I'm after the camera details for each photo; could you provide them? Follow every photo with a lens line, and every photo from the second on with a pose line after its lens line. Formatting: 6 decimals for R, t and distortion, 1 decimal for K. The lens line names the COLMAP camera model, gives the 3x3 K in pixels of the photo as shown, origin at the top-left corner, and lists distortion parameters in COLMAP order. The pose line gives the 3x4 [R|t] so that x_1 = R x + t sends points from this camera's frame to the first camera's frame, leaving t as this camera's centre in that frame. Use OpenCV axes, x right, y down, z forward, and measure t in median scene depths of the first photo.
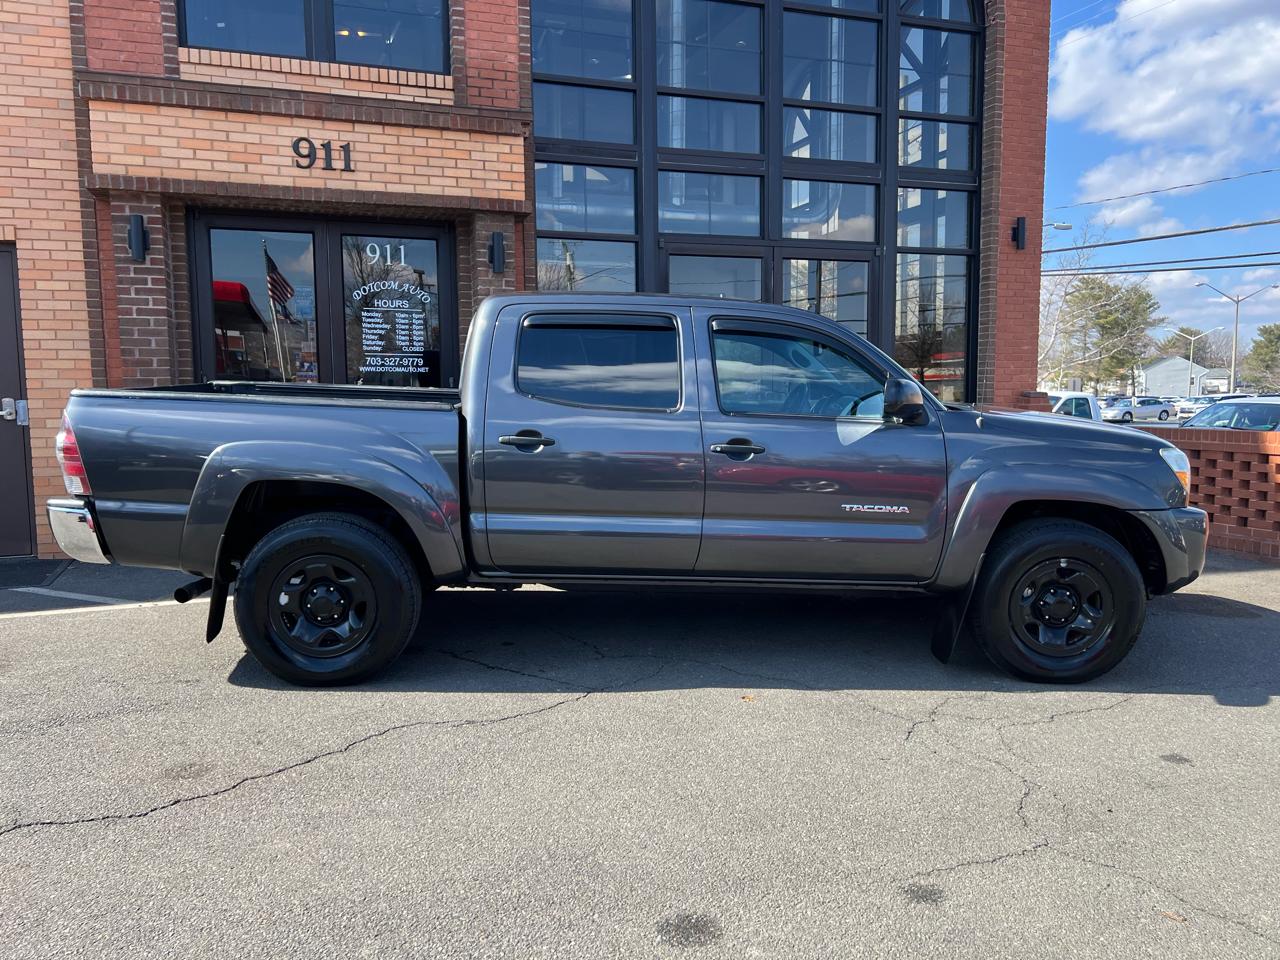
lens RADIAL K [[975.6, 0, 645.0], [0, 975.6, 490.9], [0, 0, 1]] dist [0.046647, -0.053972]
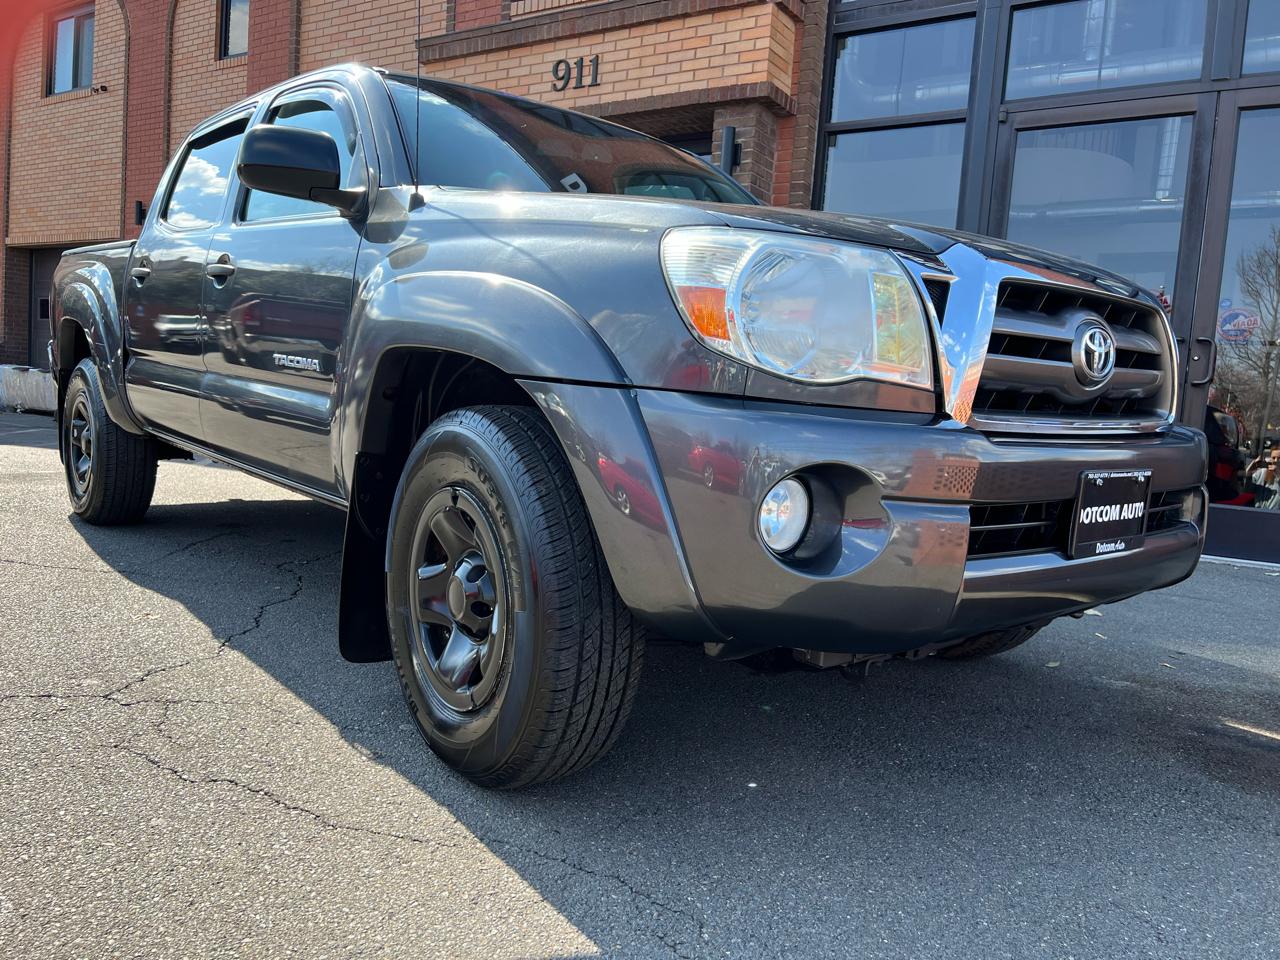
lens RADIAL K [[975.6, 0, 637.2], [0, 975.6, 489.2], [0, 0, 1]] dist [0.046647, -0.053972]
pose [[0.602823, 0.114124, -0.789671, 0.503267], [-0.155523, 0.987541, 0.023996, 0.028930], [0.782571, 0.108346, 0.613061, 0.483330]]
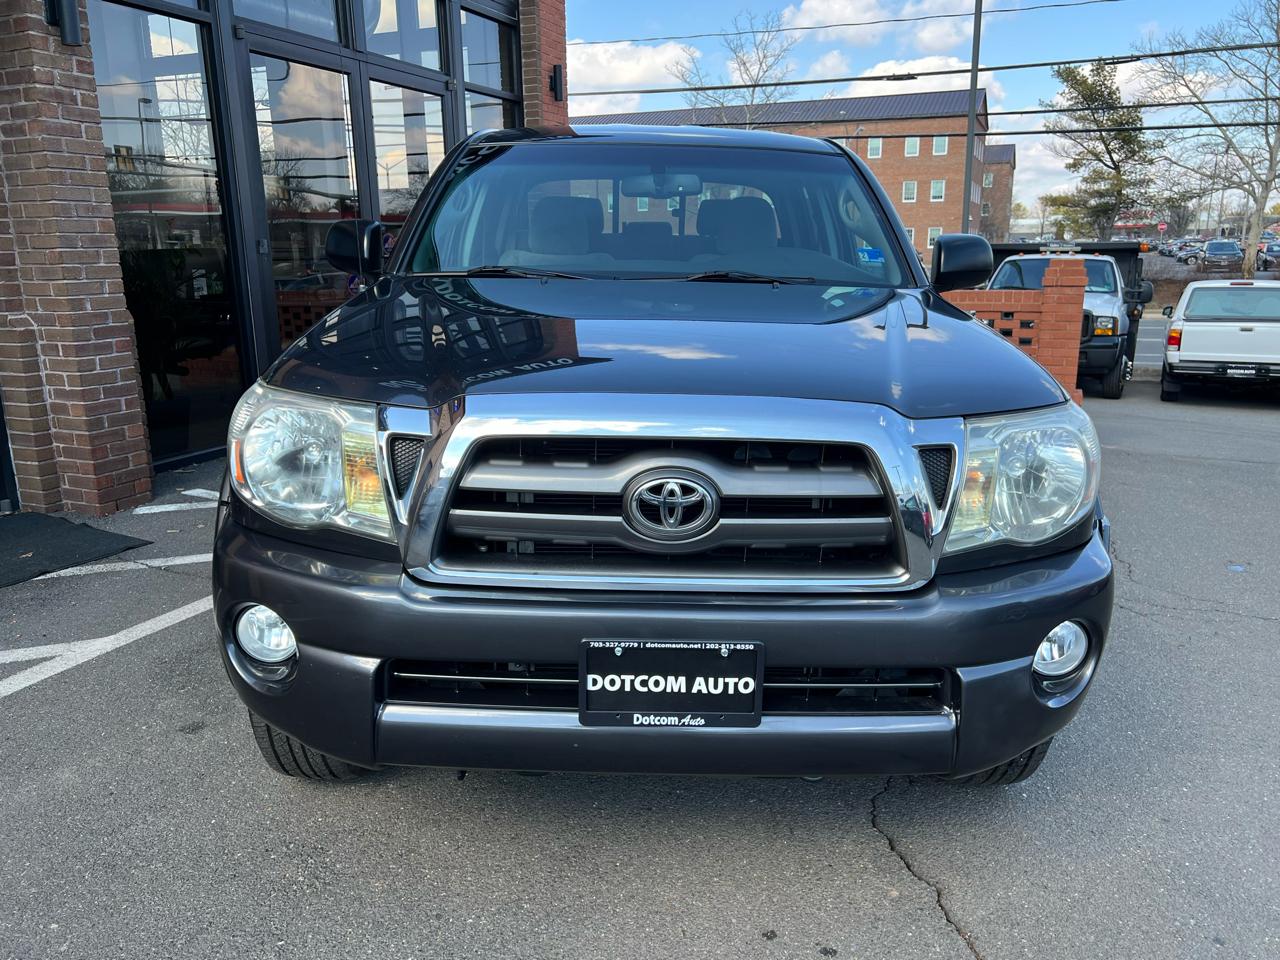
lens RADIAL K [[975.6, 0, 660.6], [0, 975.6, 491.9], [0, 0, 1]] dist [0.046647, -0.053972]
pose [[0.663864, -0.181372, 0.725527, -0.397201], [0.081288, 0.981898, 0.171081, -0.041037], [-0.743423, -0.054598, 0.666590, 0.368820]]
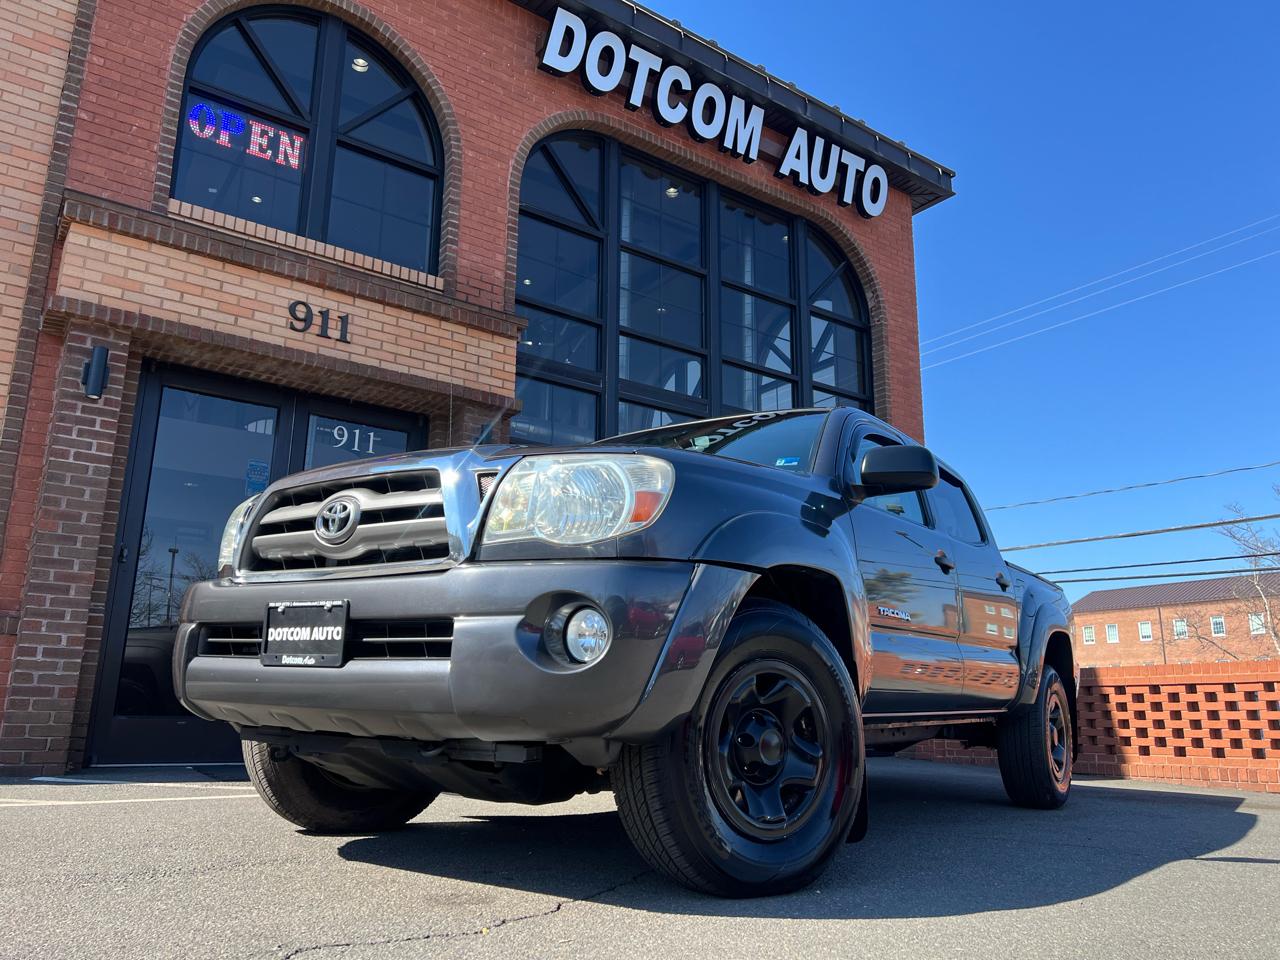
lens RADIAL K [[975.6, 0, 651.3], [0, 975.6, 479.8], [0, 0, 1]] dist [0.046647, -0.053972]
pose [[0.959126, 0.084613, 0.270035, -0.256626], [0.013264, 0.939760, -0.341576, 0.115866], [-0.282670, 0.331196, 0.900226, 0.122033]]
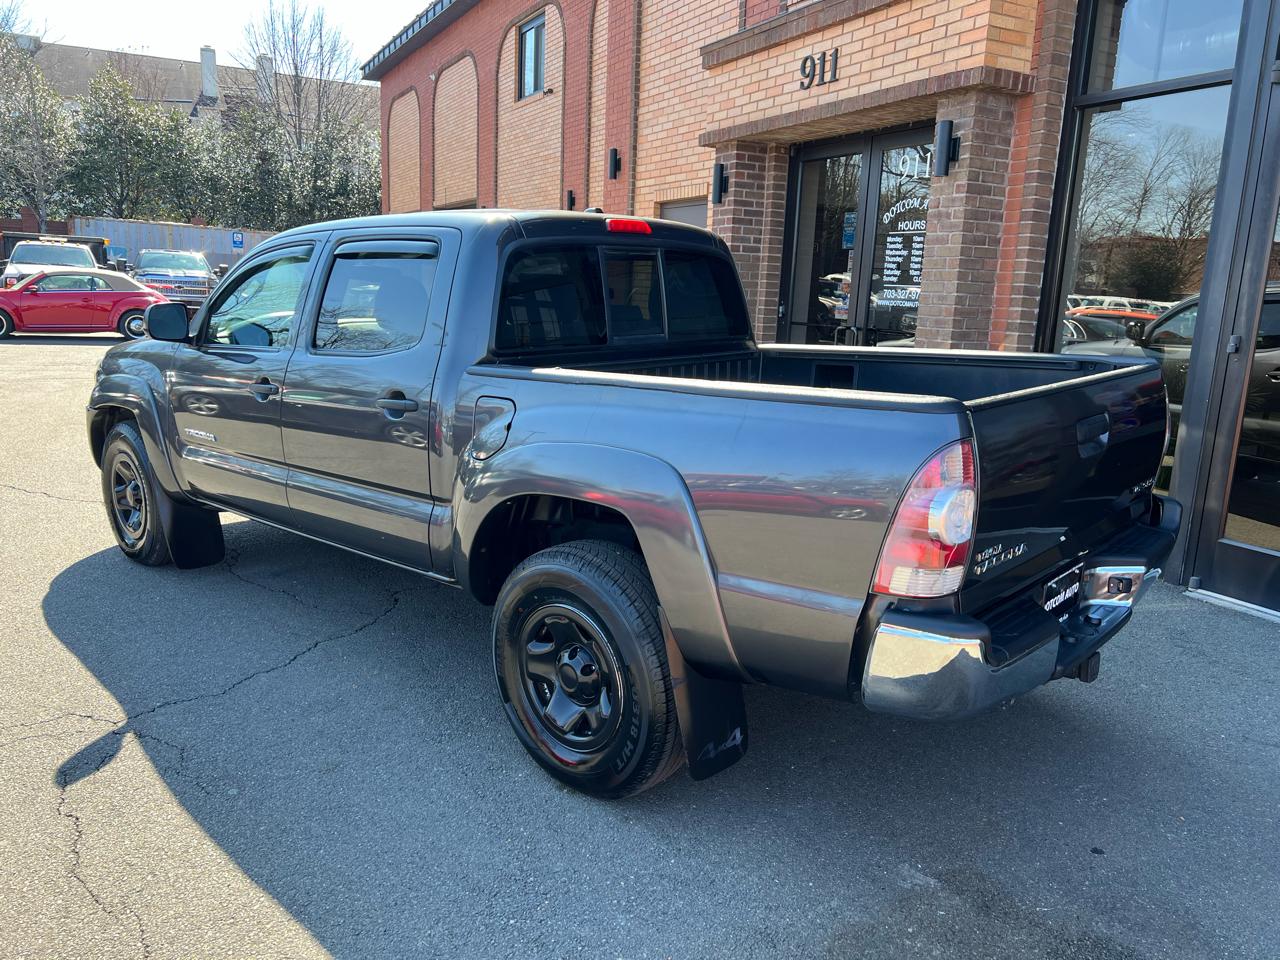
lens RADIAL K [[975.6, 0, 642.6], [0, 975.6, 488.9], [0, 0, 1]] dist [0.046647, -0.053972]
pose [[0.126891, 0.208644, -0.969725, 0.620363], [-0.142029, 0.971375, 0.190415, -0.105346], [0.981696, 0.113567, 0.152892, 0.714916]]
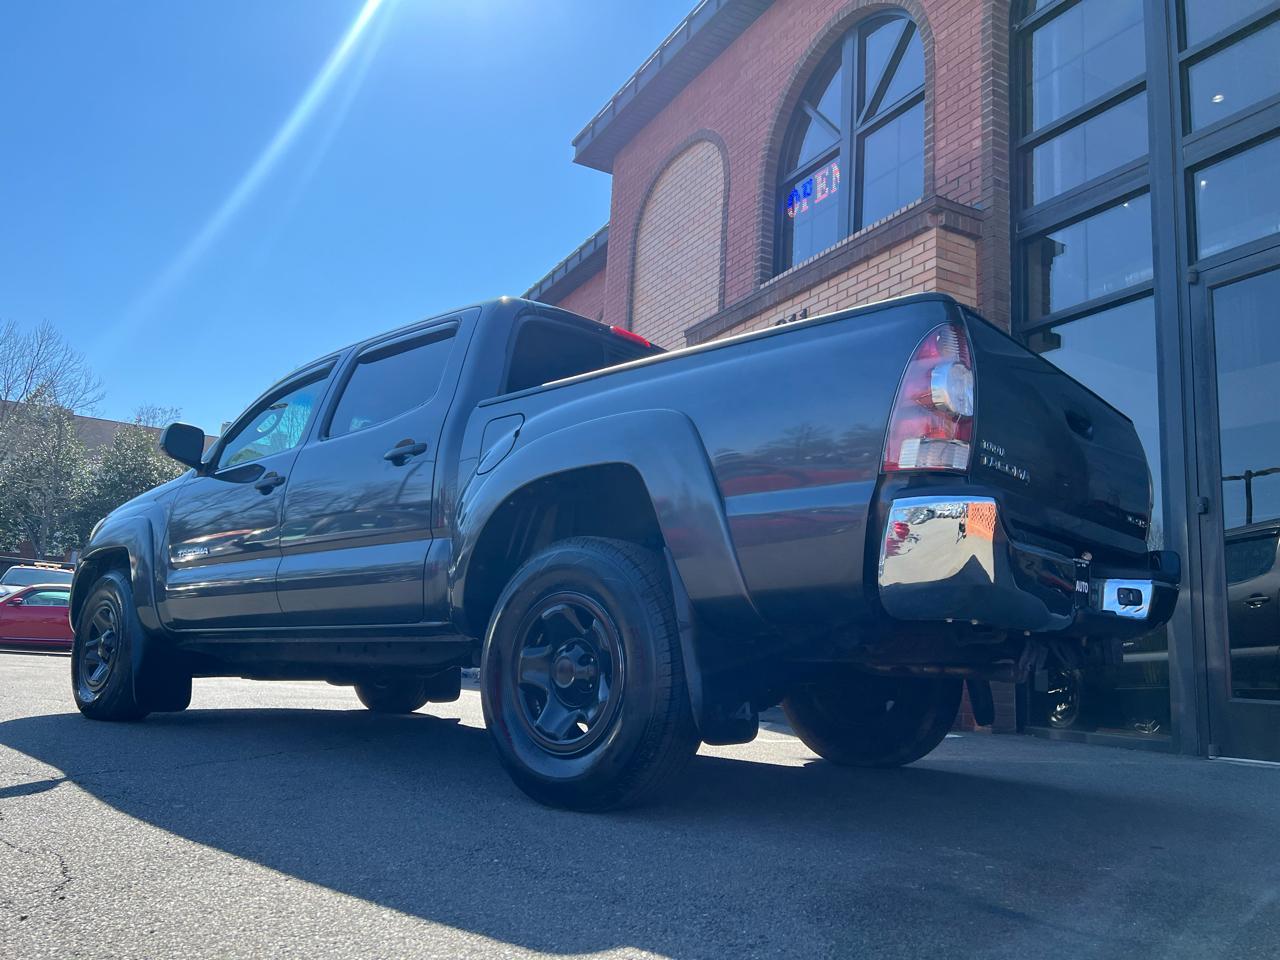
lens RADIAL K [[975.6, 0, 638.5], [0, 975.6, 482.3], [0, 0, 1]] dist [0.046647, -0.053972]
pose [[0.145805, -0.171508, -0.974333, 0.627280], [-0.159719, 0.967858, -0.194270, 0.048650], [0.976335, 0.183945, 0.113725, 0.726703]]
